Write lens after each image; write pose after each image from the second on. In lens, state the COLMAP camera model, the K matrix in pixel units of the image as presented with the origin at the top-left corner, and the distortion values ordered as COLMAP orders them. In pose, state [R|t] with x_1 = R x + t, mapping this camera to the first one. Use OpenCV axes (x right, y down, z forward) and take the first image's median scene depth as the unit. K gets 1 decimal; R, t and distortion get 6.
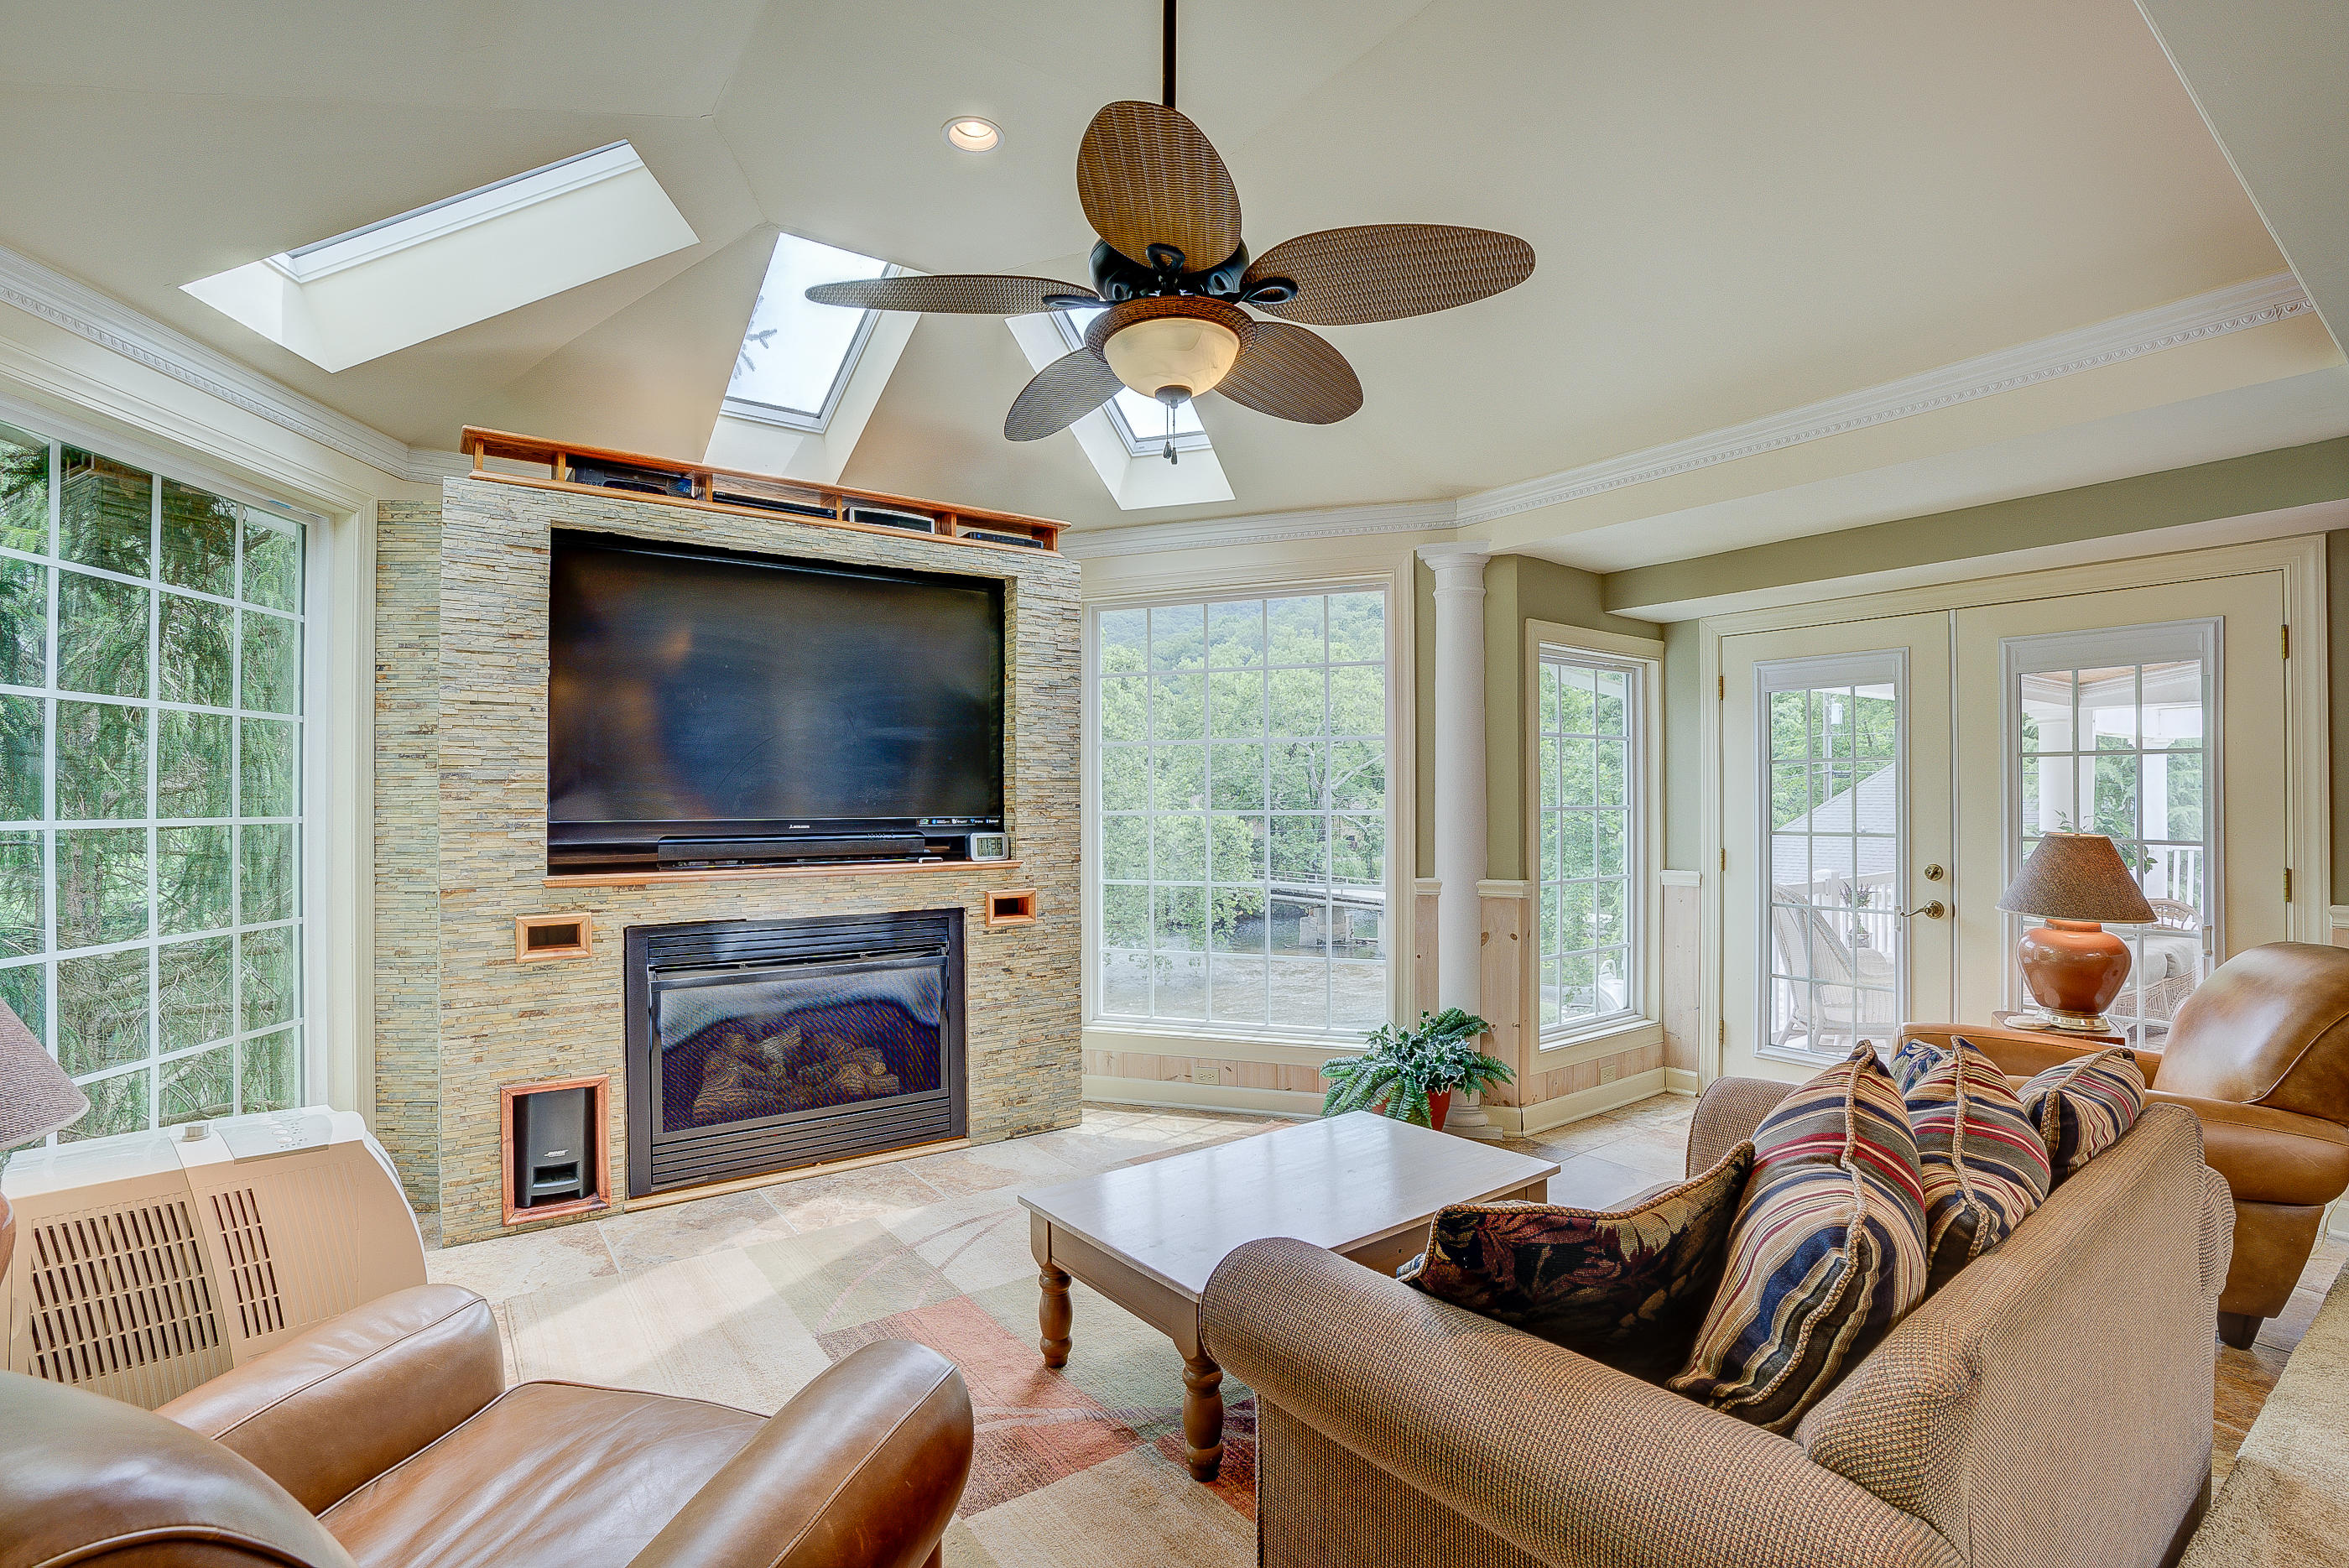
lens RADIAL K [[1082.5, 0, 1175.0], [0, 1082.5, 790.9], [0, 0, 1]] dist [-0.034686, 0.008315]
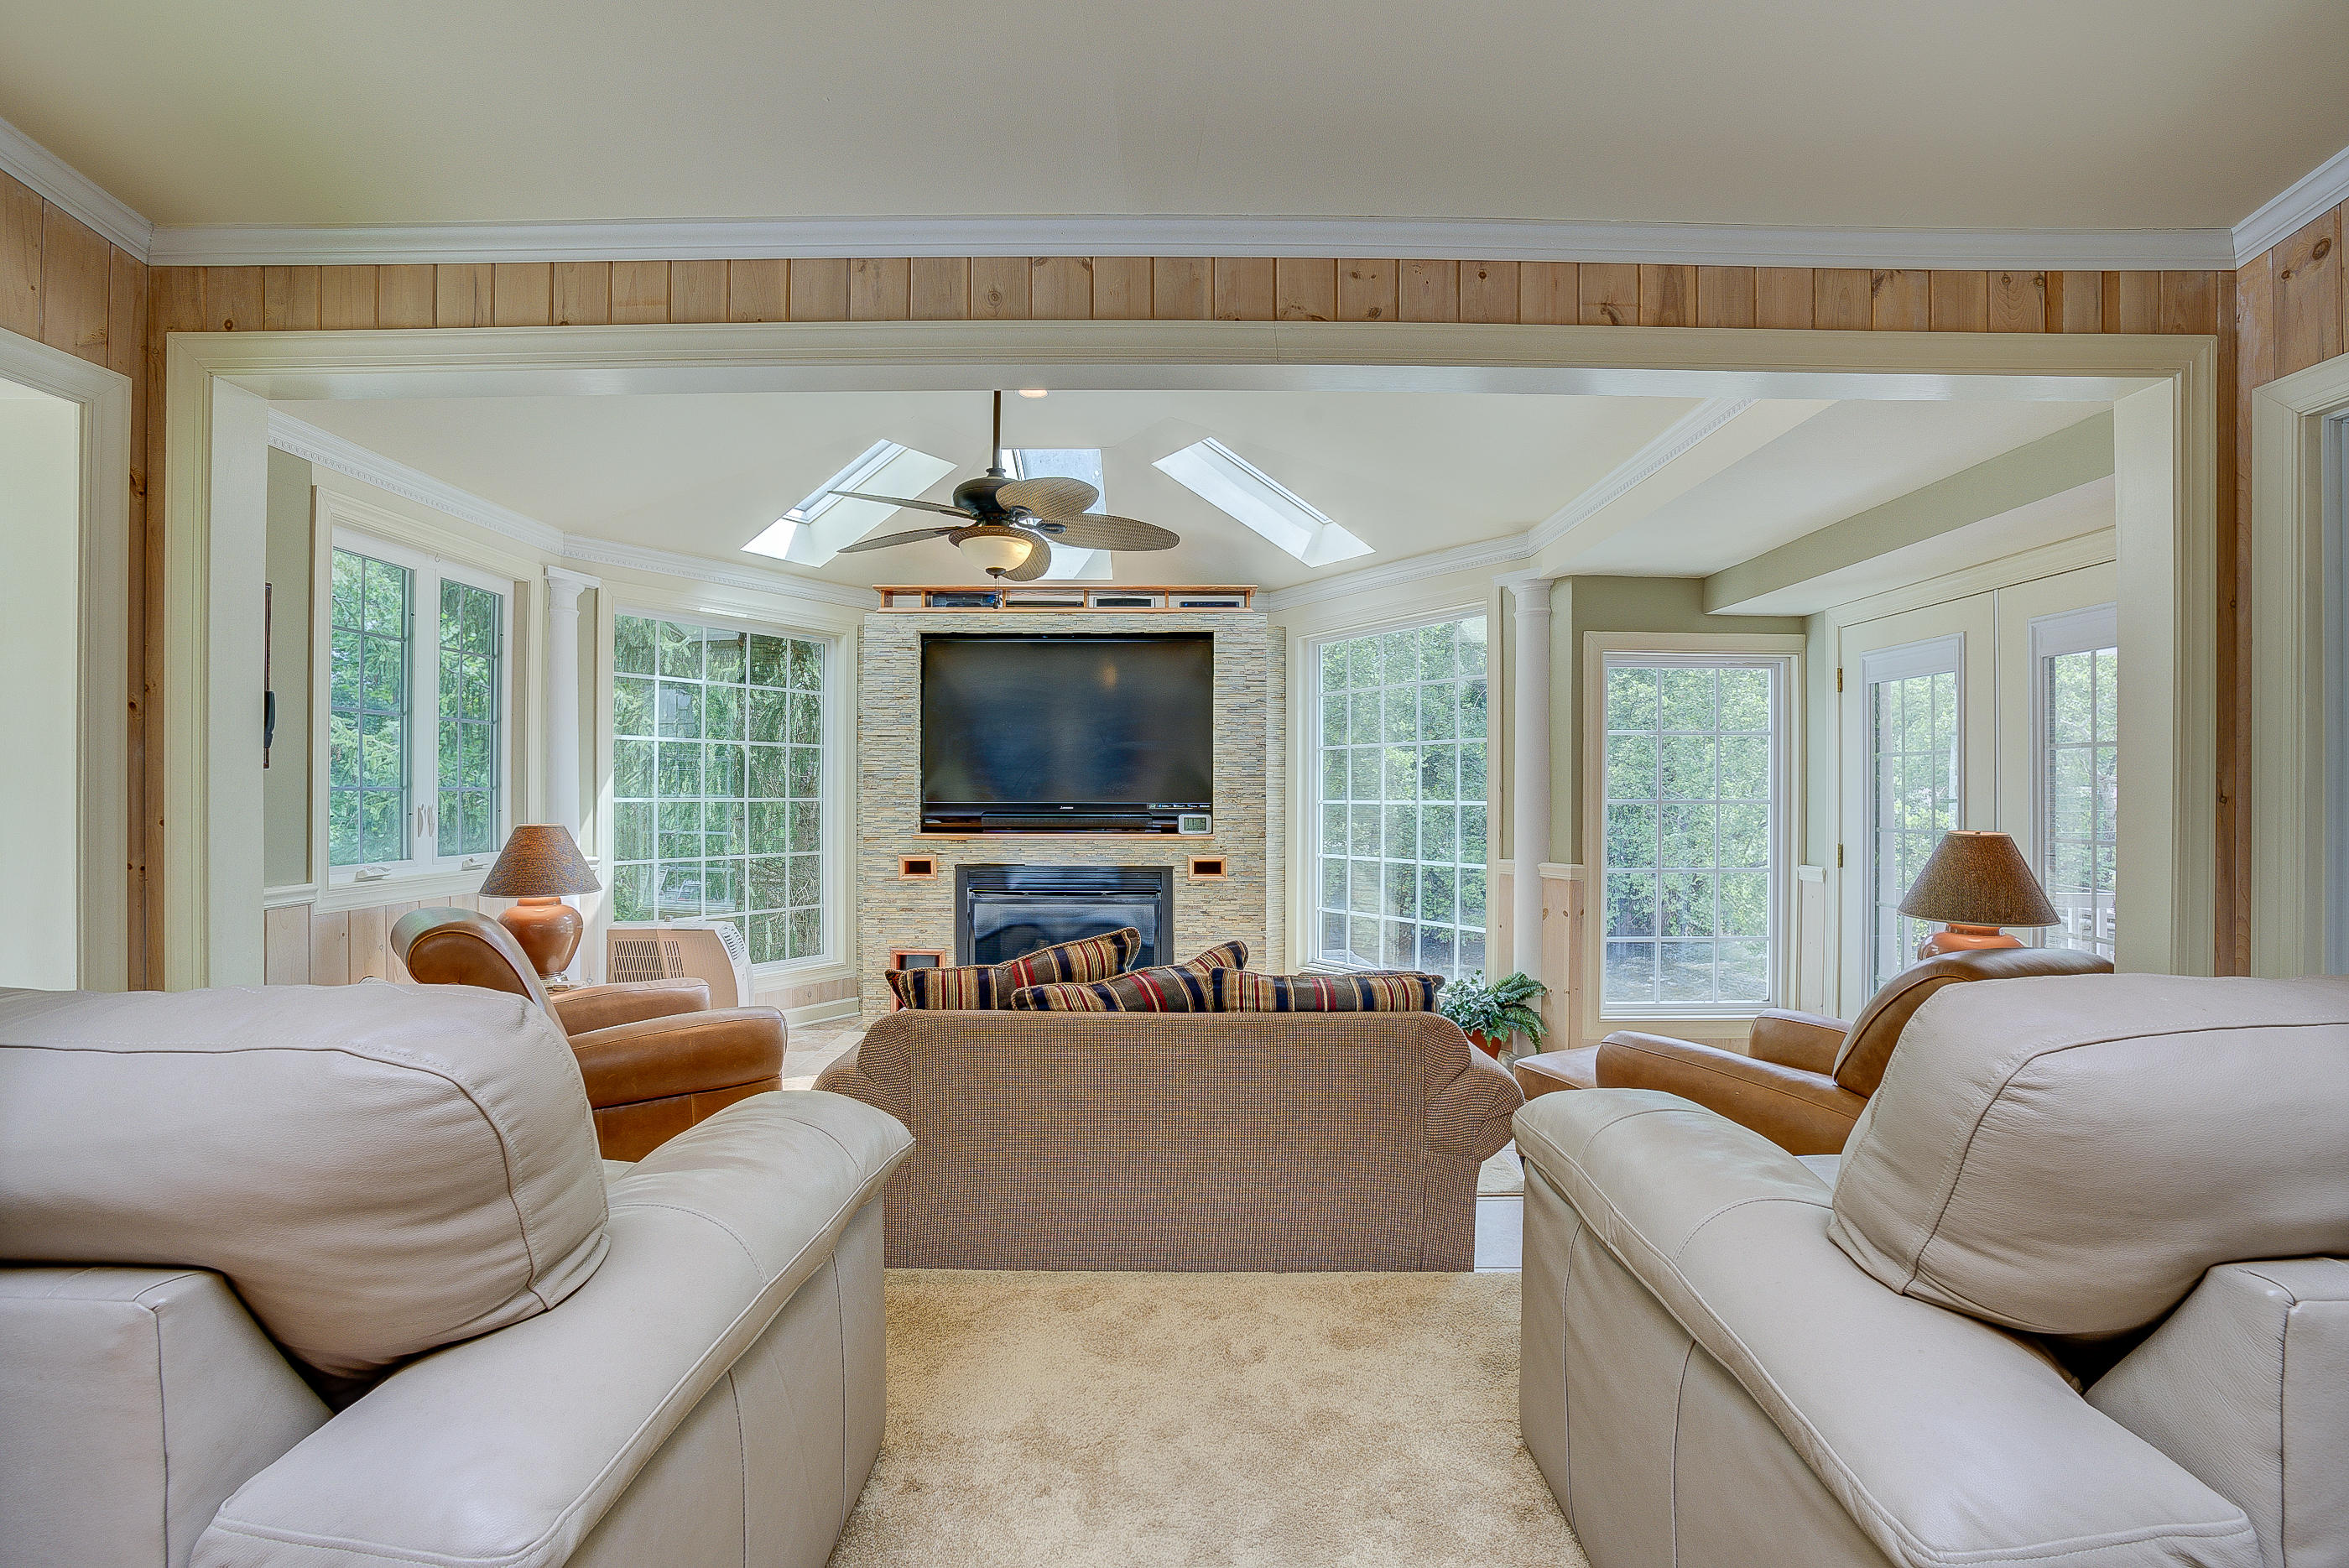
lens RADIAL K [[1082.5, 0, 1187.6], [0, 1082.5, 787.8], [0, 0, 1]] dist [-0.034686, 0.008315]
pose [[0.814398, 0.003514, -0.580296, 0.689382], [-0.000239, 0.999984, 0.005720, -0.004182], [0.580307, -0.004520, 0.814385, -0.161730]]
